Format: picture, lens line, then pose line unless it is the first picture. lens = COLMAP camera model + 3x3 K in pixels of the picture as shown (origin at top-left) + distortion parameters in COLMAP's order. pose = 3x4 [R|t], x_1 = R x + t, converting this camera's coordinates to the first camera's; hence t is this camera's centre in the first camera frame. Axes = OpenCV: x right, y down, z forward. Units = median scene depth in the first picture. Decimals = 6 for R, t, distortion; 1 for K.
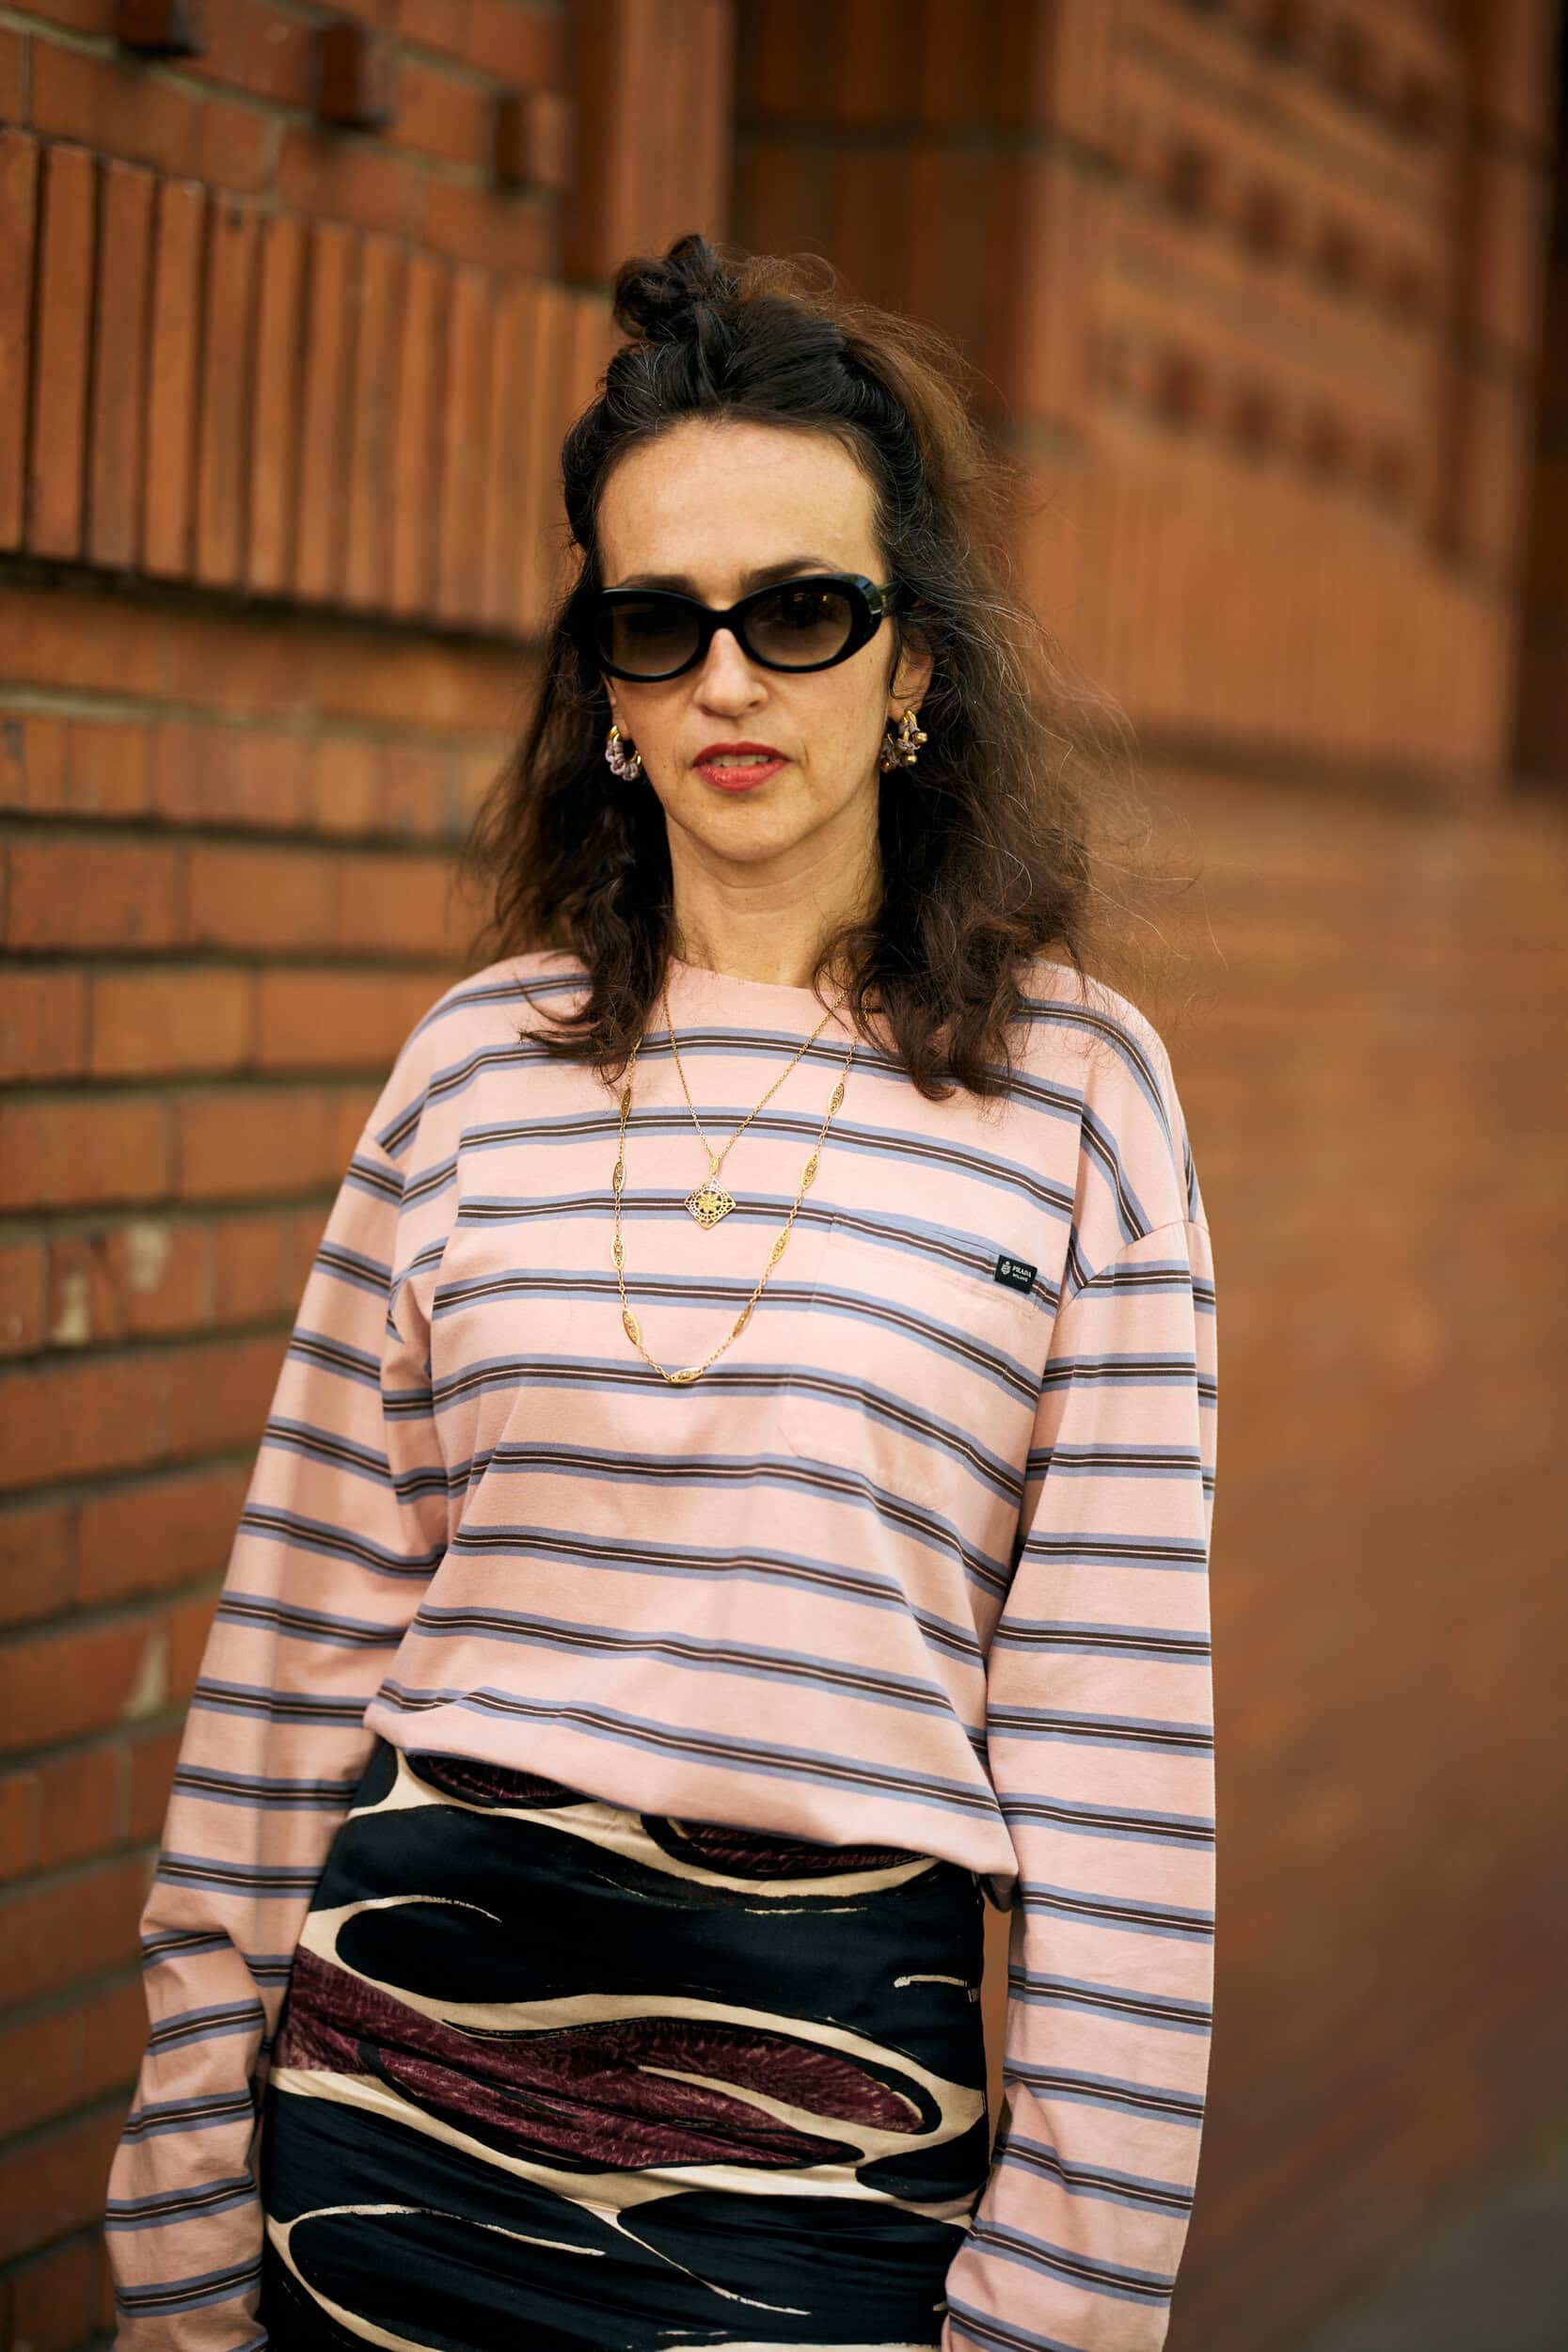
lens RADIAL K [[6147.2, 0, 784.0], [0, 6147.2, 1176.0], [0, 0, 1]] dist [0.154151, -0.068512]
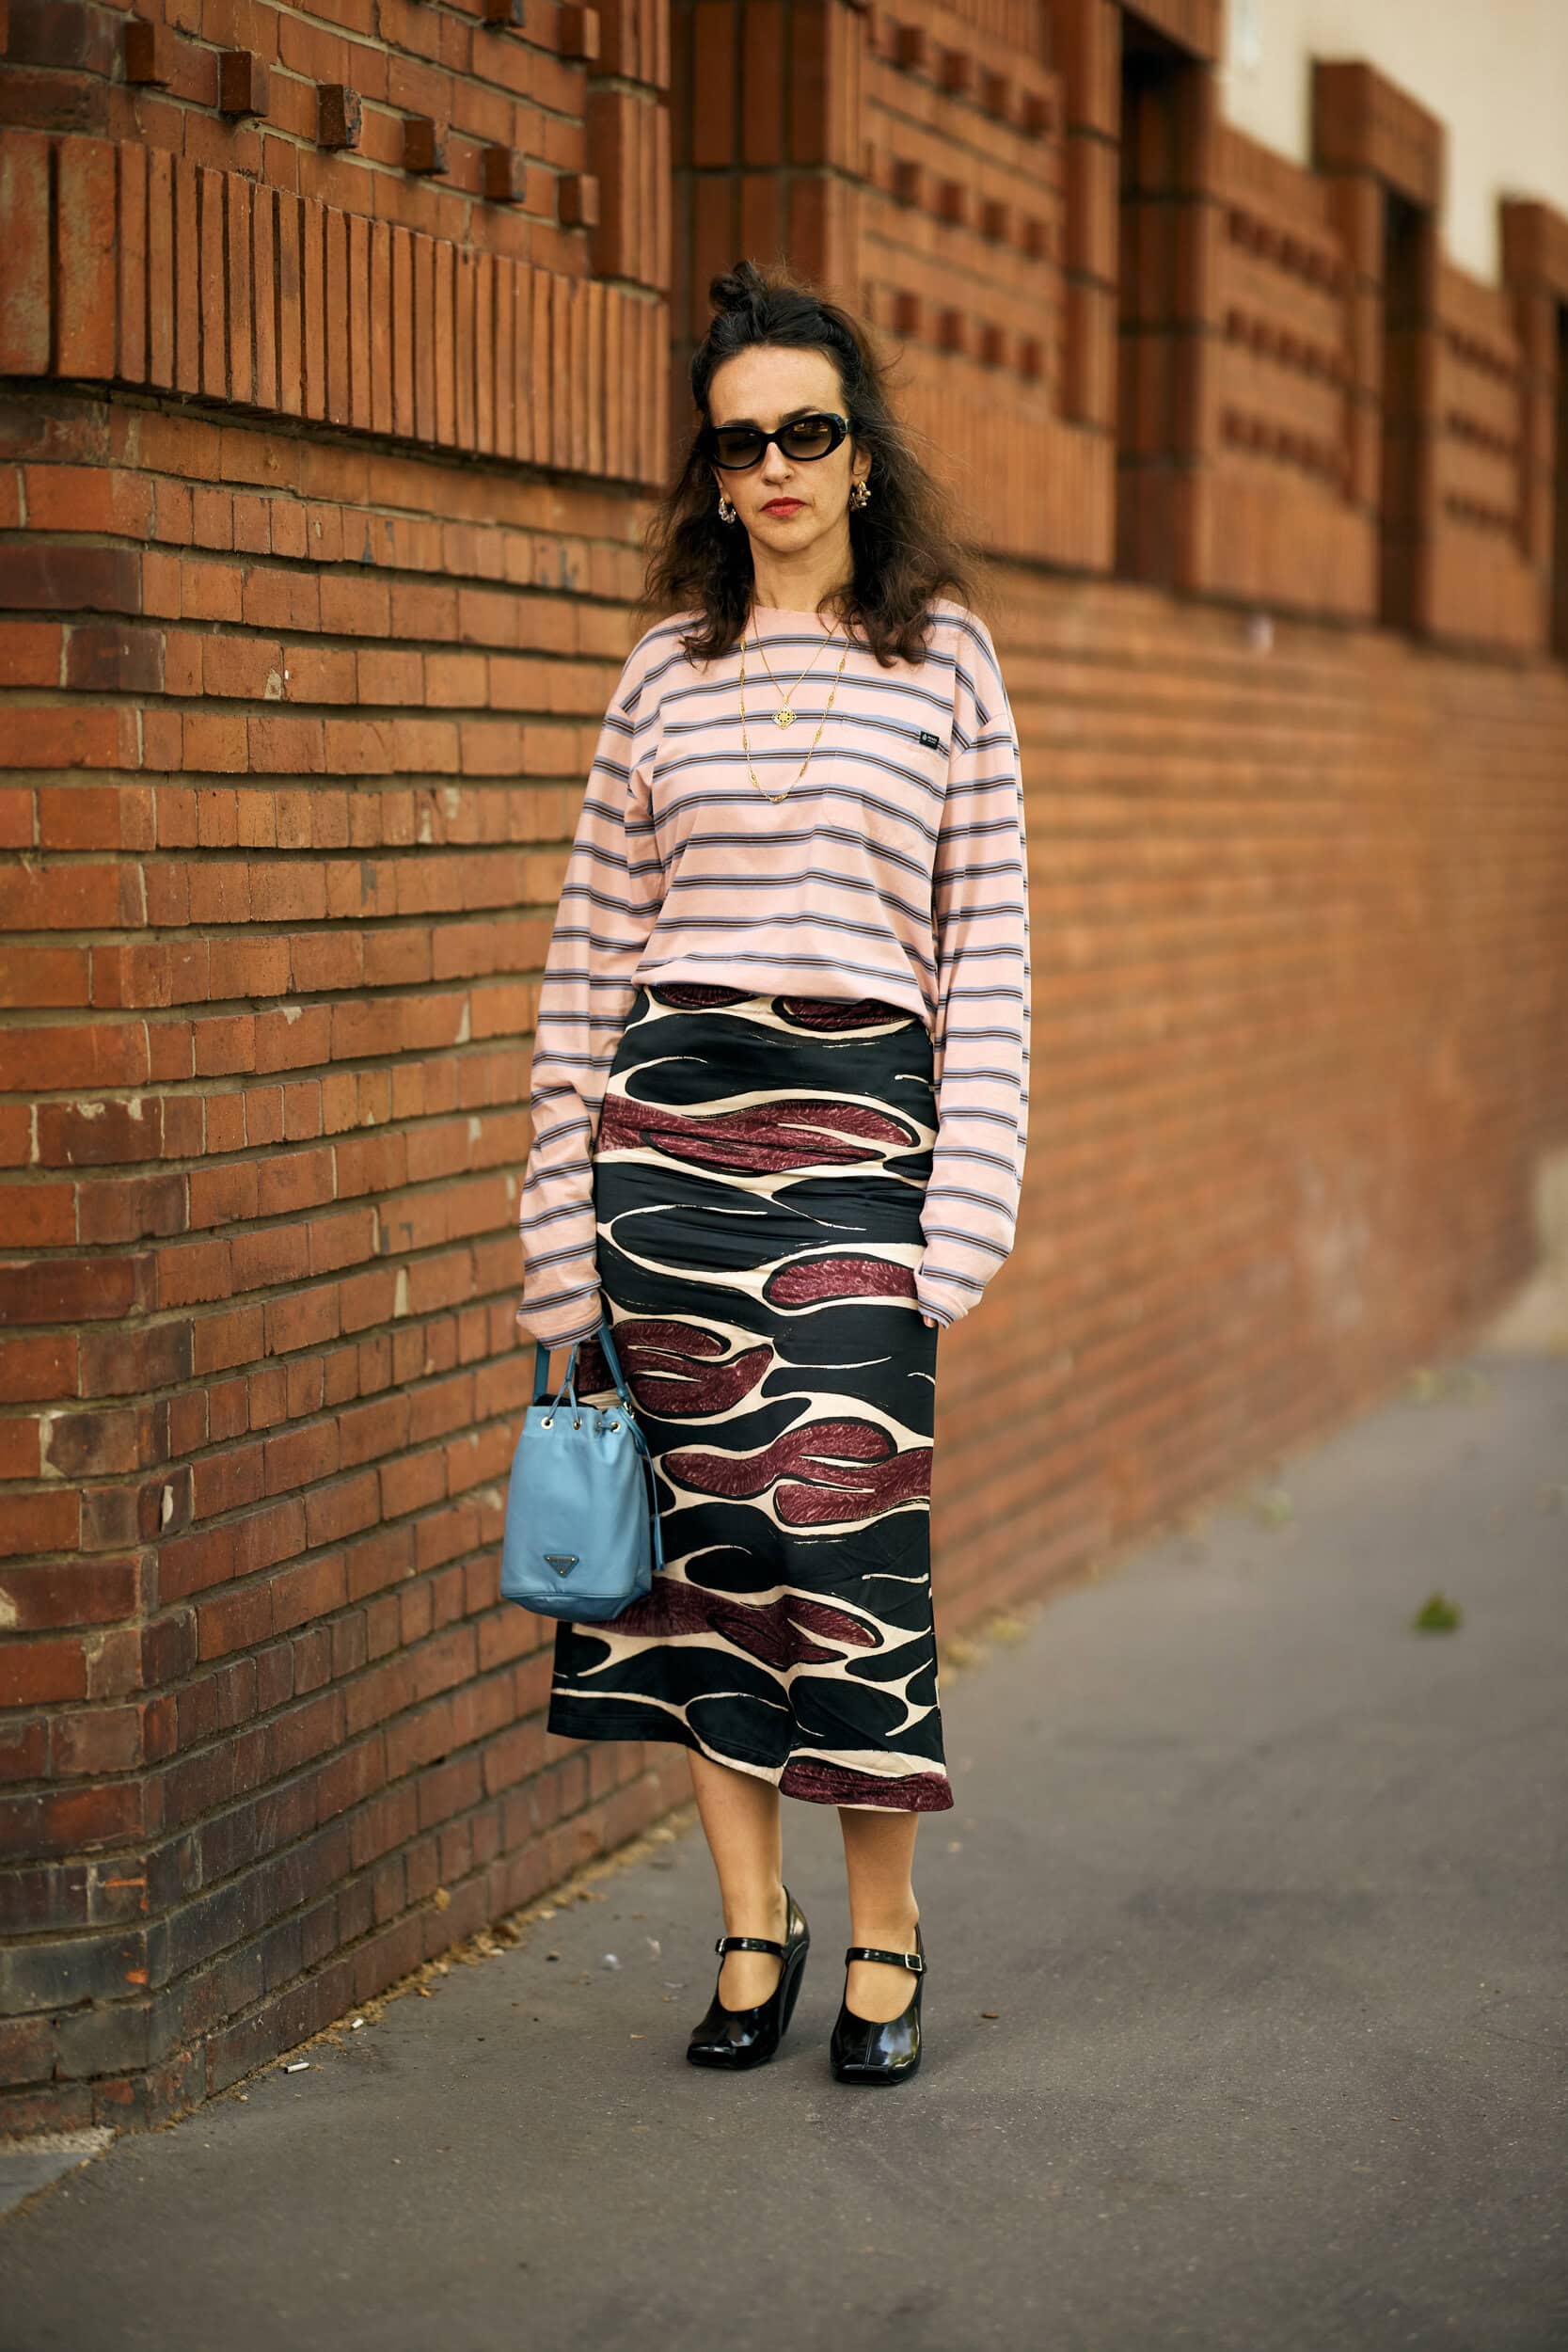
lens RADIAL K [[5755.7, 0, 852.5], [0, 5755.7, 1103.0], [0, 0, 1]] dist [0.138926, 8.033383]
pose [[0.995235, -0.069404, 0.068489, -0.131473], [0.068871, 0.997574, 0.010107, 0.116906], [-0.069024, -0.005342, 0.997601, -0.970675]]
